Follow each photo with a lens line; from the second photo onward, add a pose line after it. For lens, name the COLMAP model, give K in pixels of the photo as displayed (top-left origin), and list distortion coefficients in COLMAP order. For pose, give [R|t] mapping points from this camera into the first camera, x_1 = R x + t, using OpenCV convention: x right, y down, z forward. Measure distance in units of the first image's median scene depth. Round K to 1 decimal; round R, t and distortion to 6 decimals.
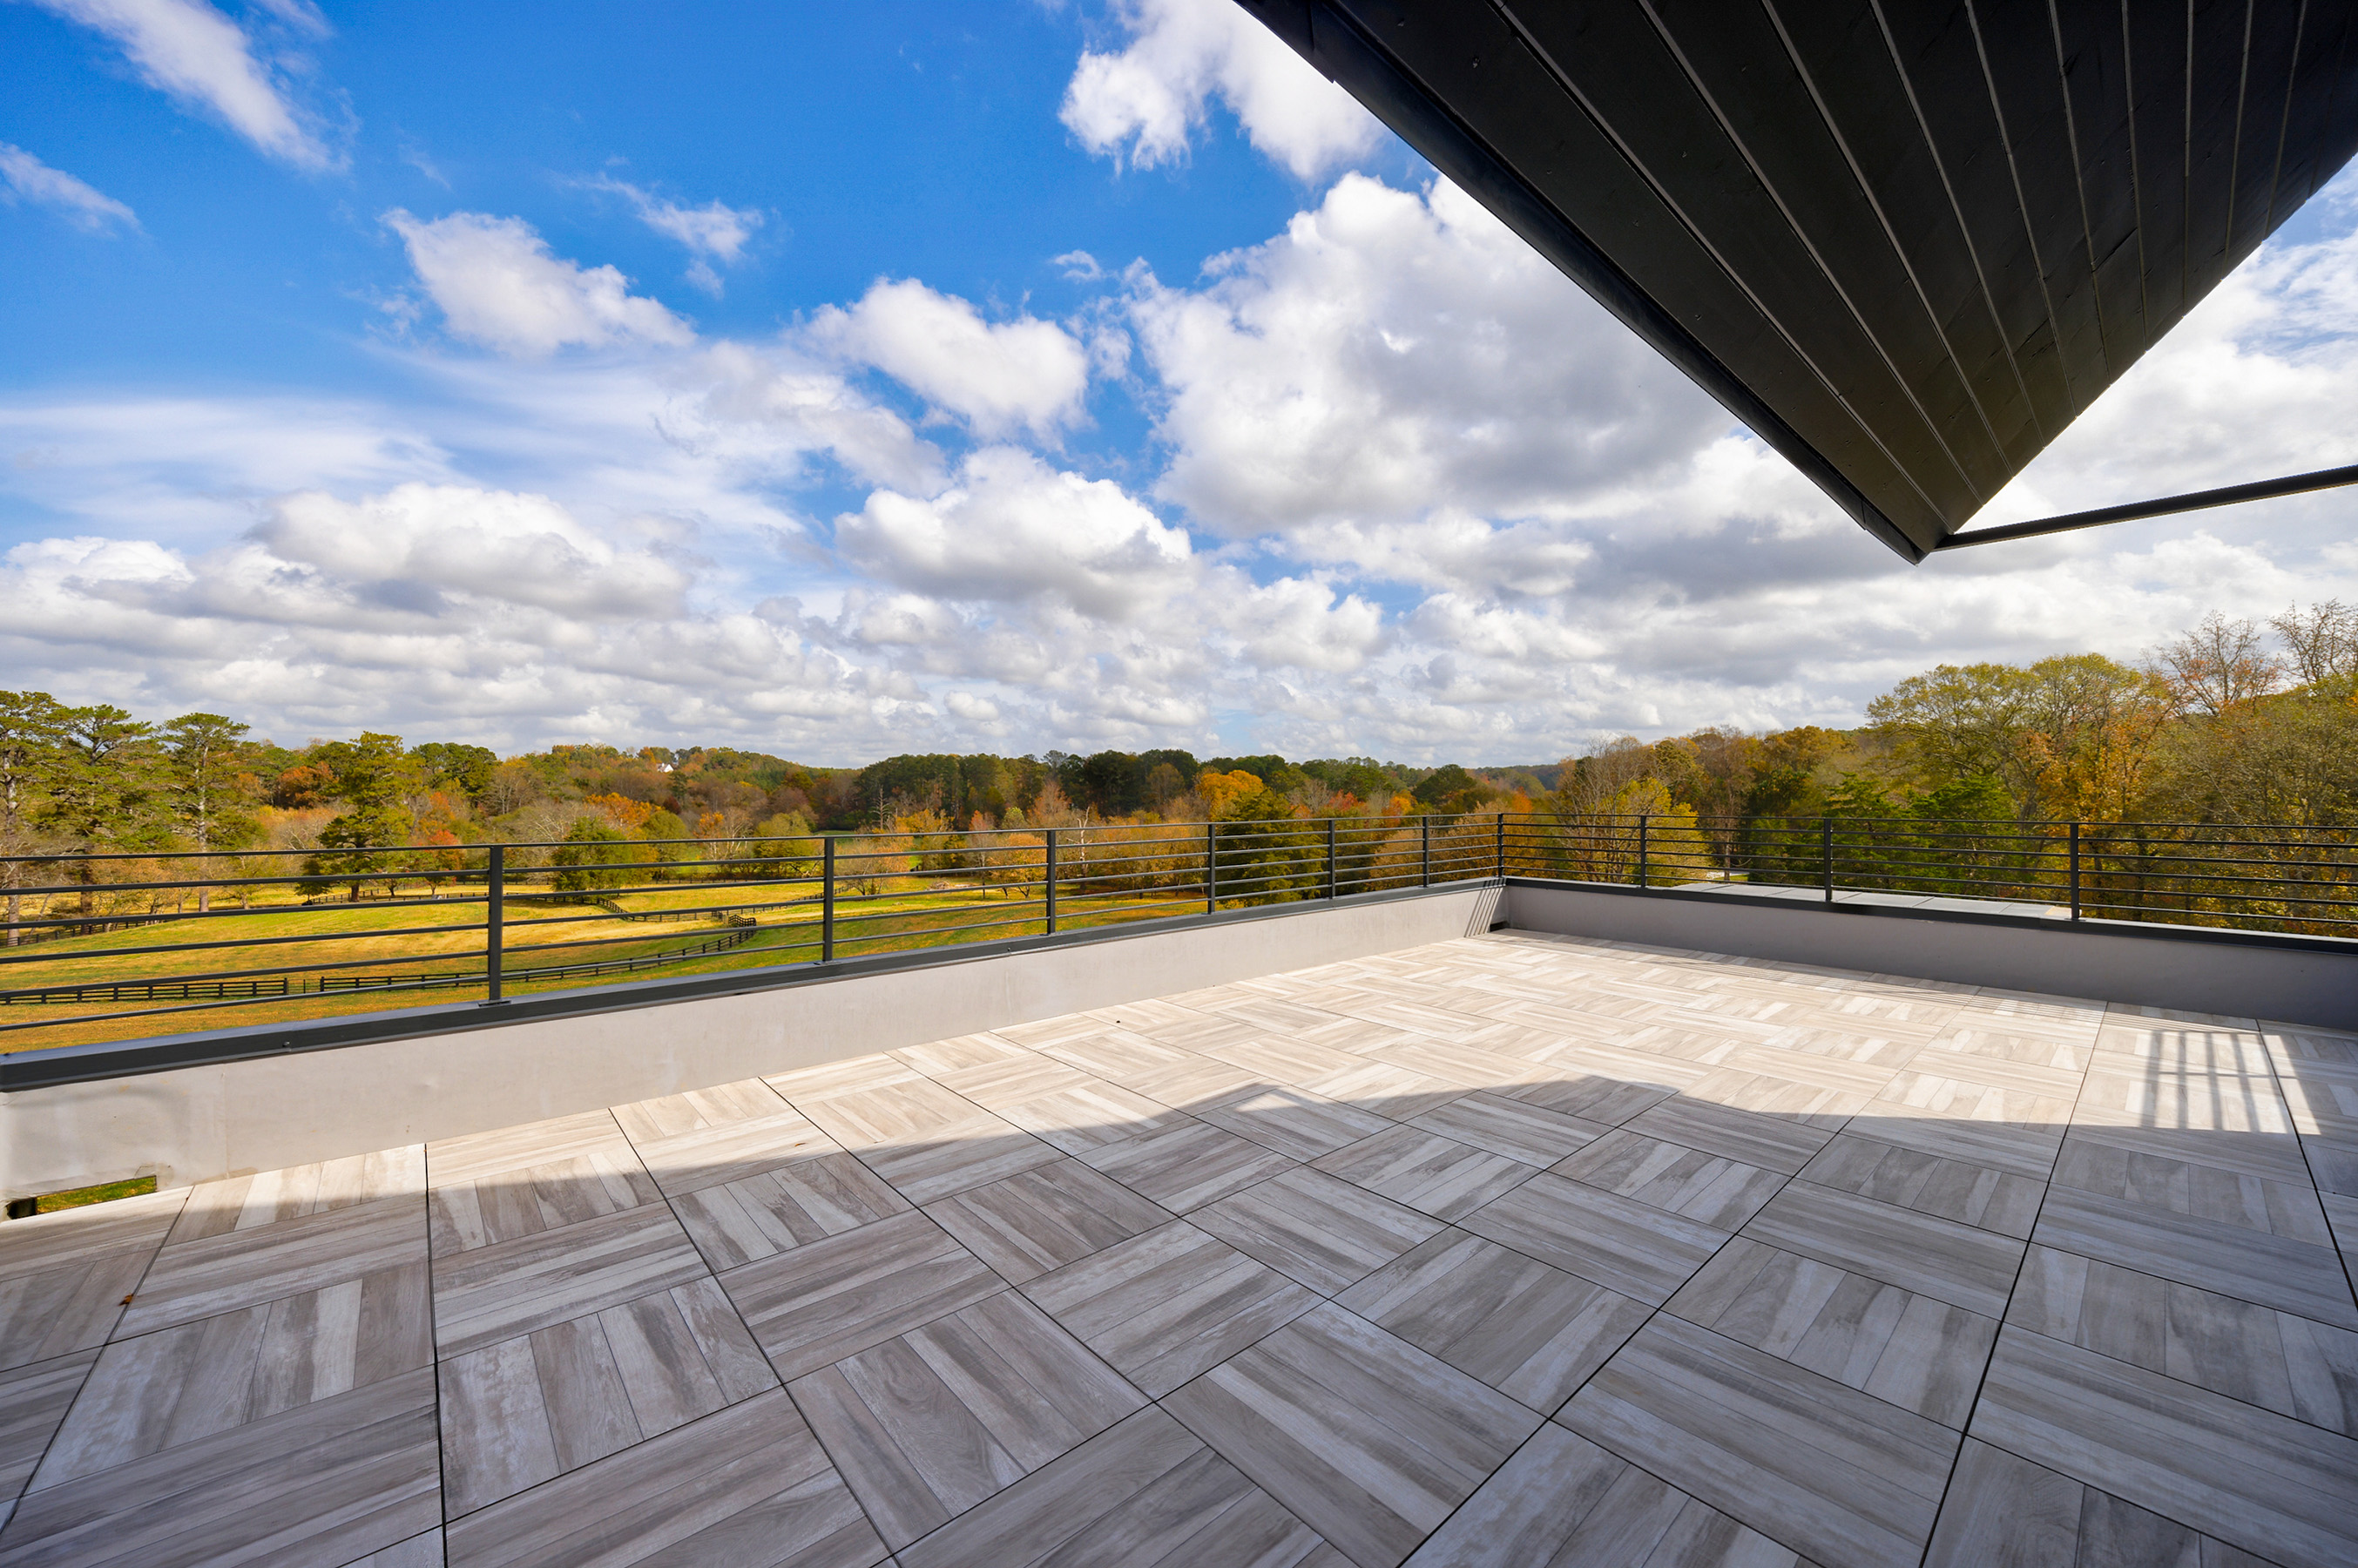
lens RADIAL K [[877.3, 0, 1184.6], [0, 877.3, 829.1], [0, 0, 1]] dist [-0.003250, -0.000020]
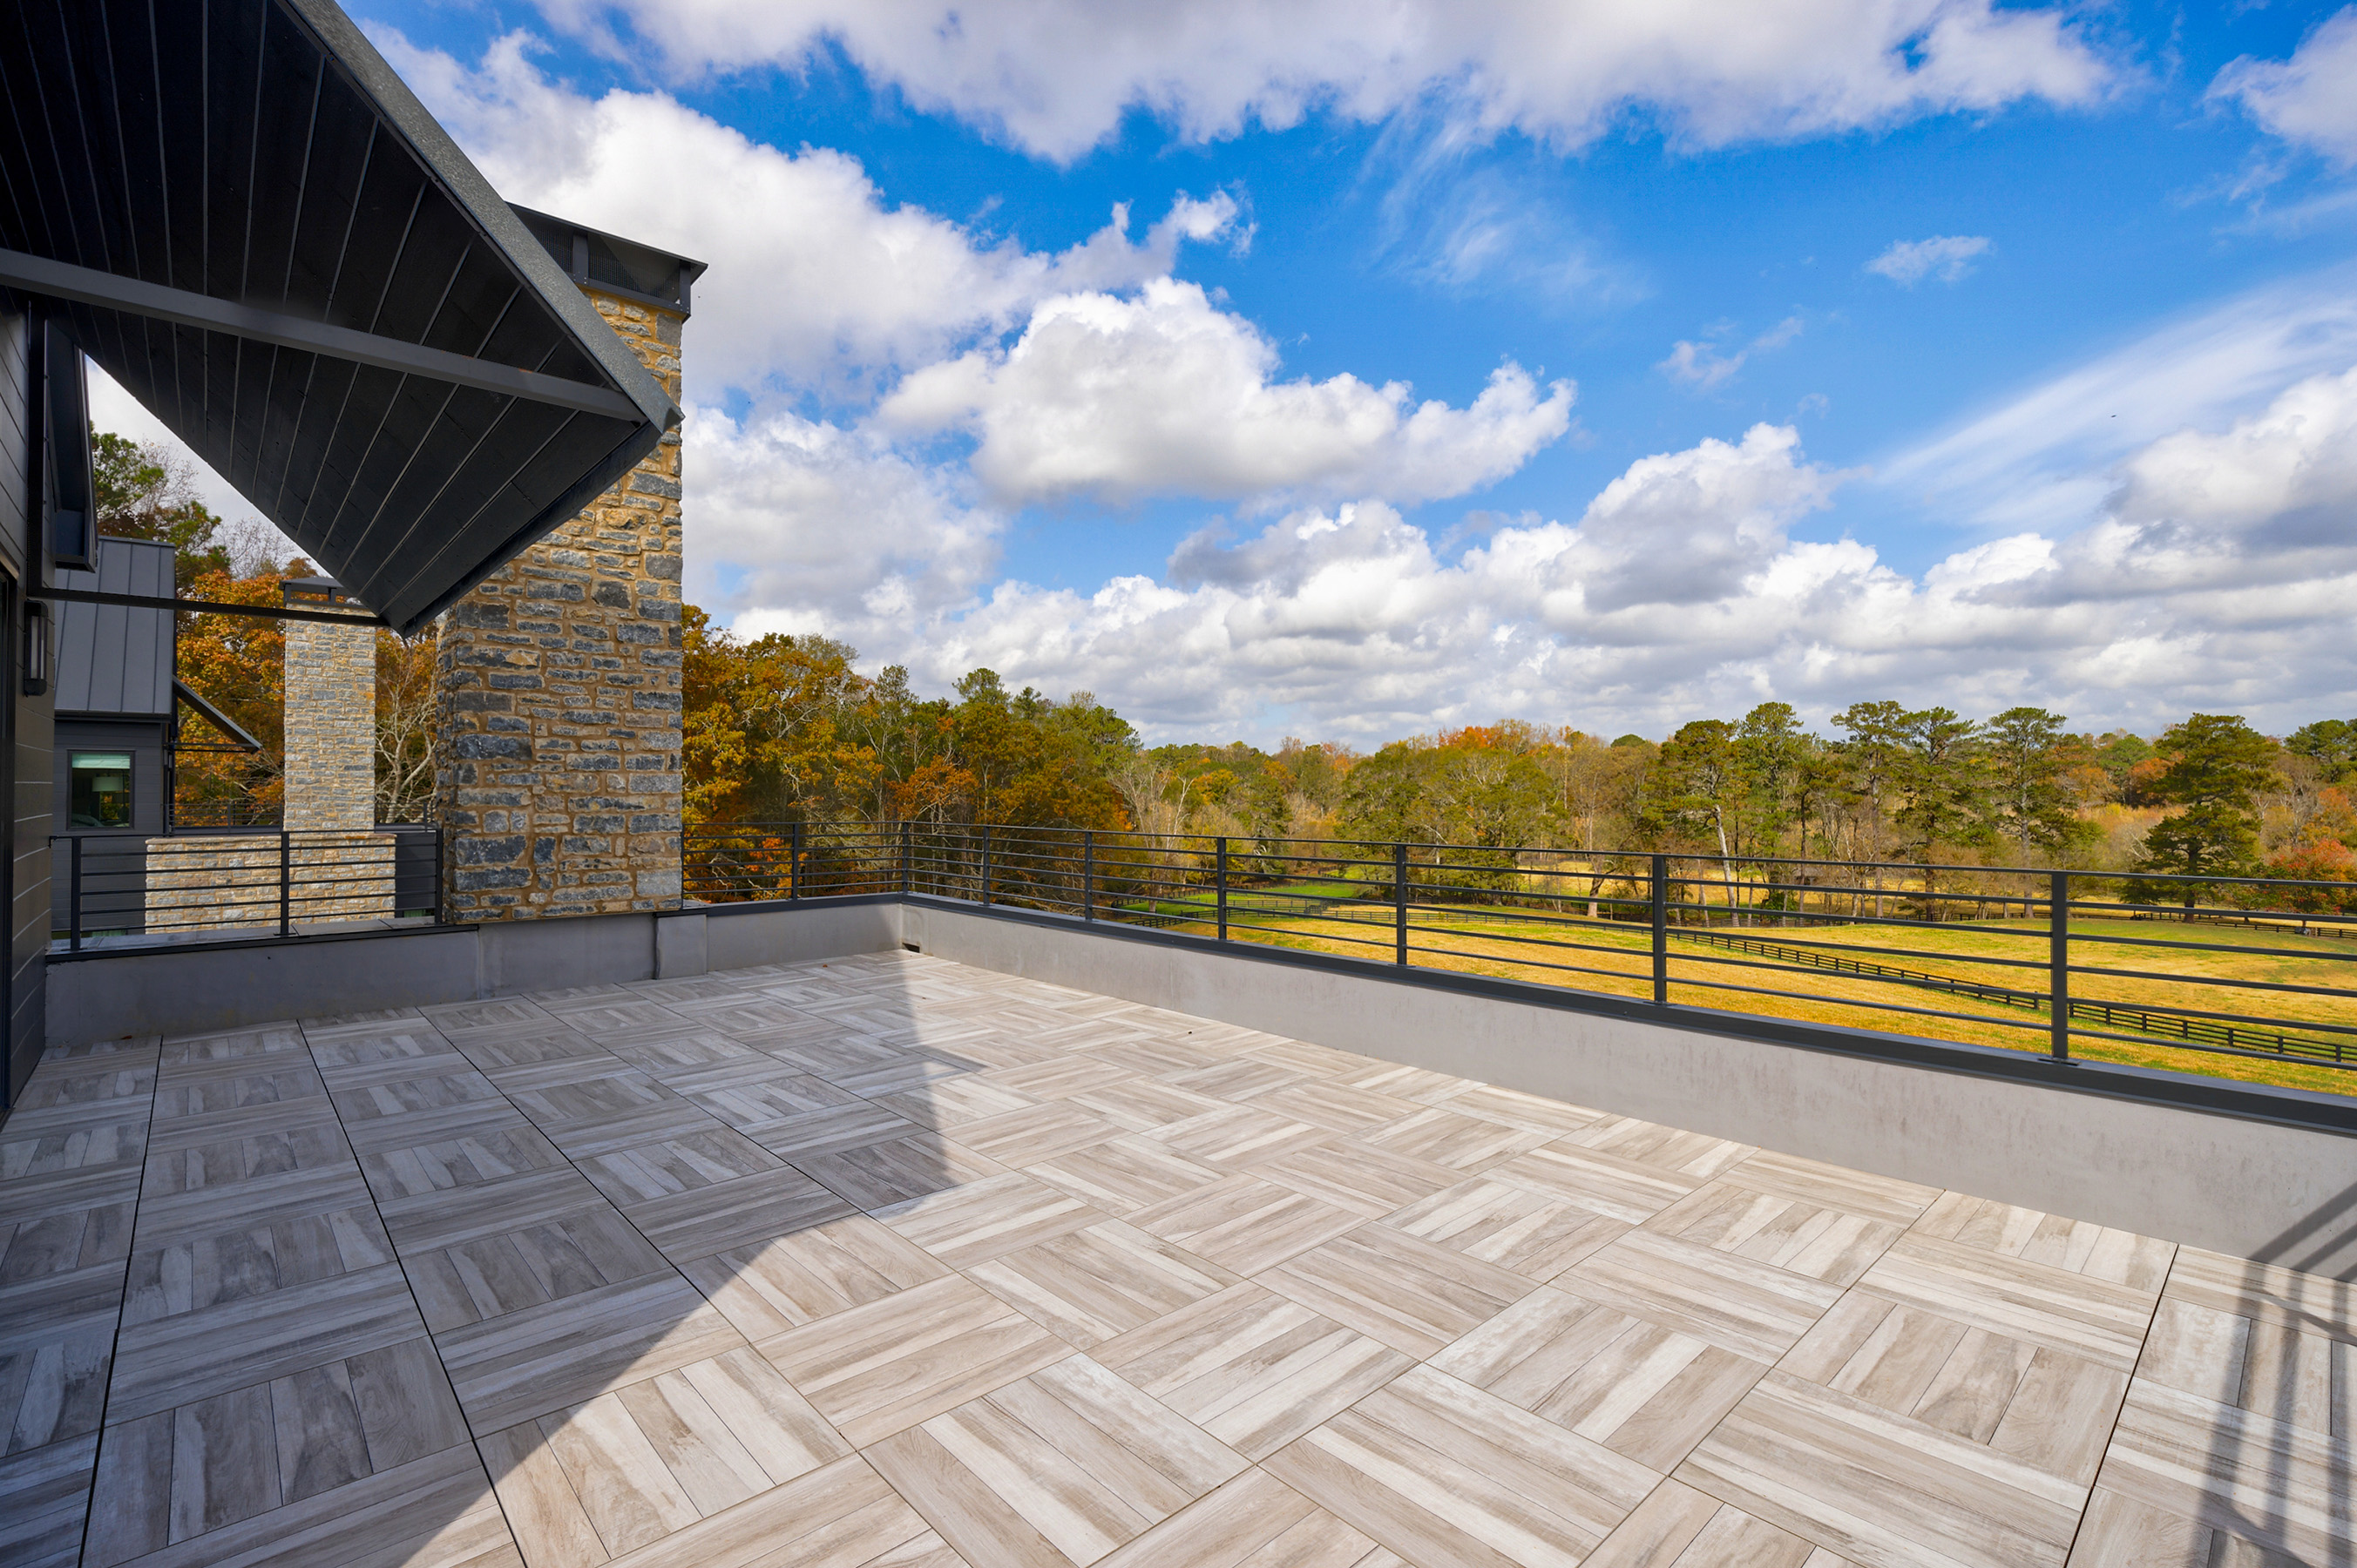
lens RADIAL K [[1072.4, 0, 1176.1], [0, 1072.4, 779.1], [0, 0, 1]] dist [0.005021, -0.000516]
pose [[0.013803, -0.011594, -0.999838, 0.243271], [-0.038442, 0.999187, -0.012117, -0.011078], [0.999166, 0.038603, 0.013346, 0.203045]]
